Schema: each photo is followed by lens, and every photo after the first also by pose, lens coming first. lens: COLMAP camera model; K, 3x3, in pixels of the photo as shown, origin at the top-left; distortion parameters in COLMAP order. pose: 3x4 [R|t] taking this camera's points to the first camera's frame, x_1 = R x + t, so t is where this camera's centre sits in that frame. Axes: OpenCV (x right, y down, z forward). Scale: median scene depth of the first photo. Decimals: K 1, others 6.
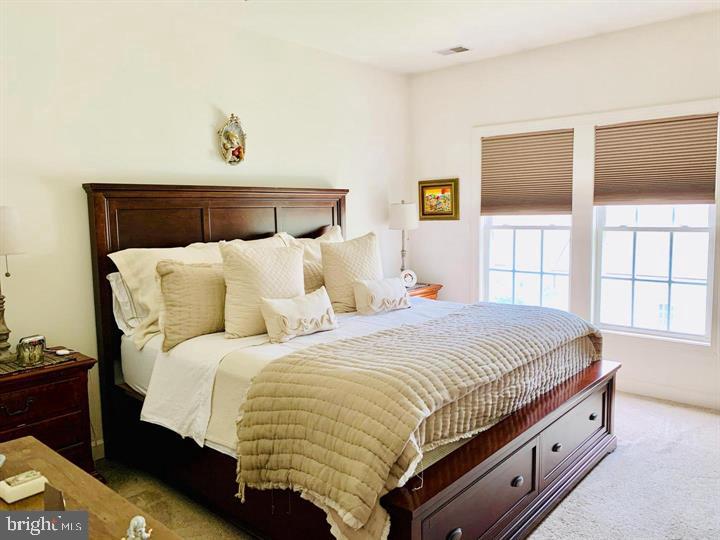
lens RADIAL K [[566.1, 0, 361.6], [0, 566.1, 274.1], [0, 0, 1]] dist [0.050847, -0.079432]
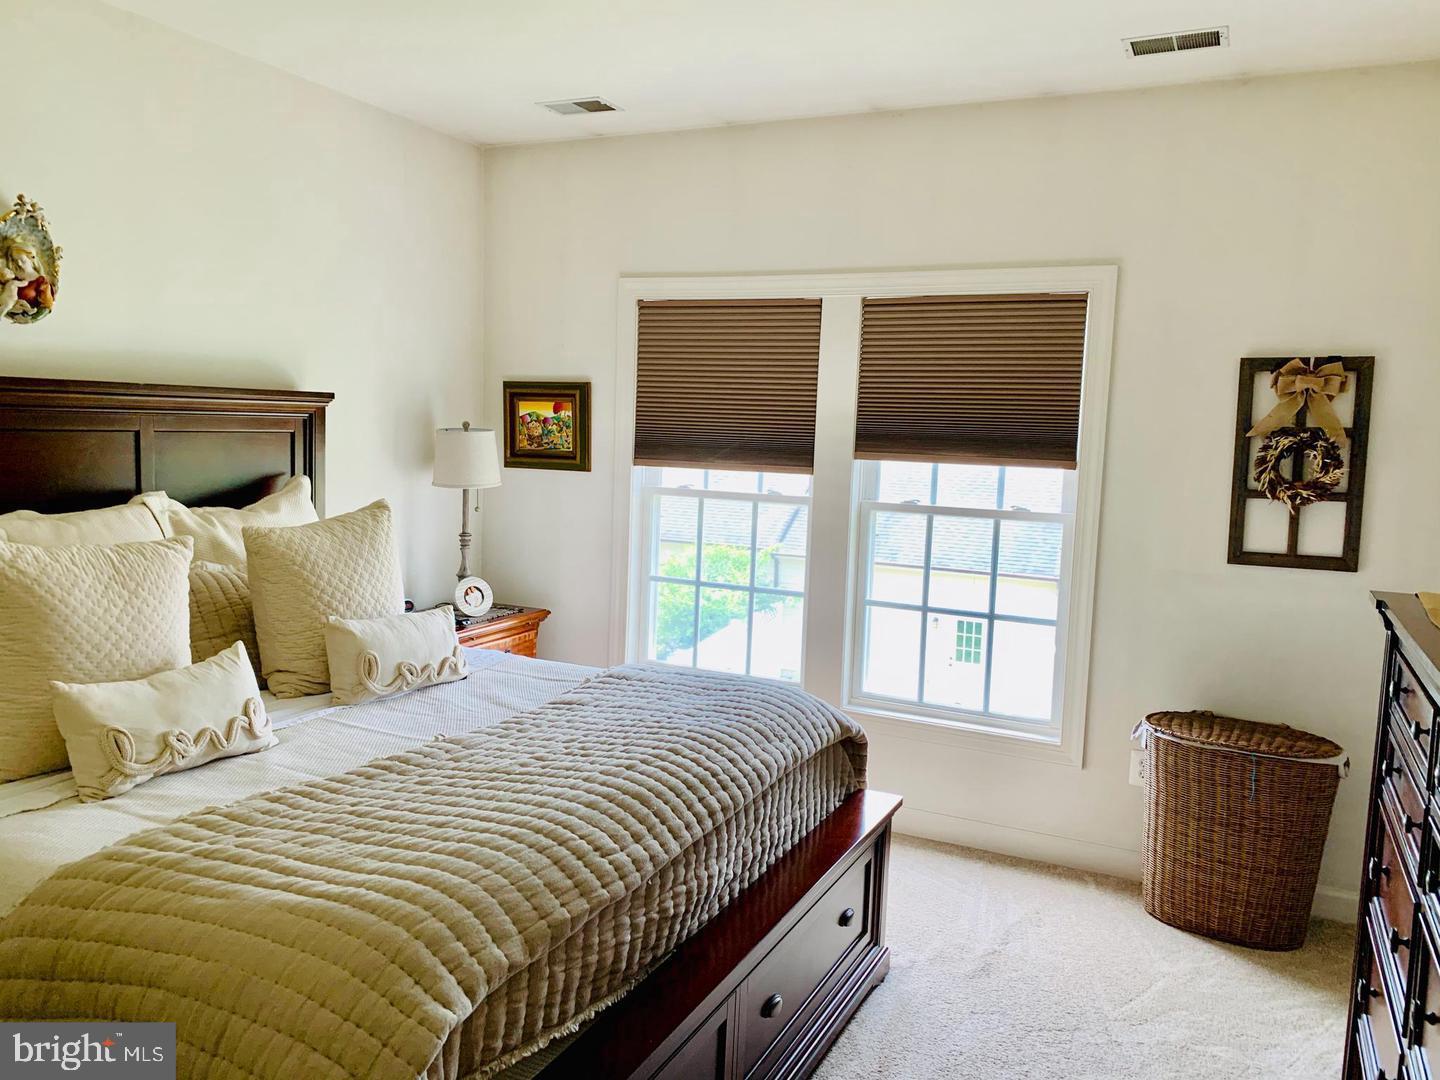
lens RADIAL K [[1132.2, 0, 713.9], [0, 1132.2, 546.7], [0, 0, 1]] dist [0.050847, -0.079432]
pose [[0.963809, 0.026192, 0.265304, 0.036693], [-0.026058, 0.999652, -0.004026, -0.046735], [-0.265317, -0.003033, 0.964156, 0.105122]]
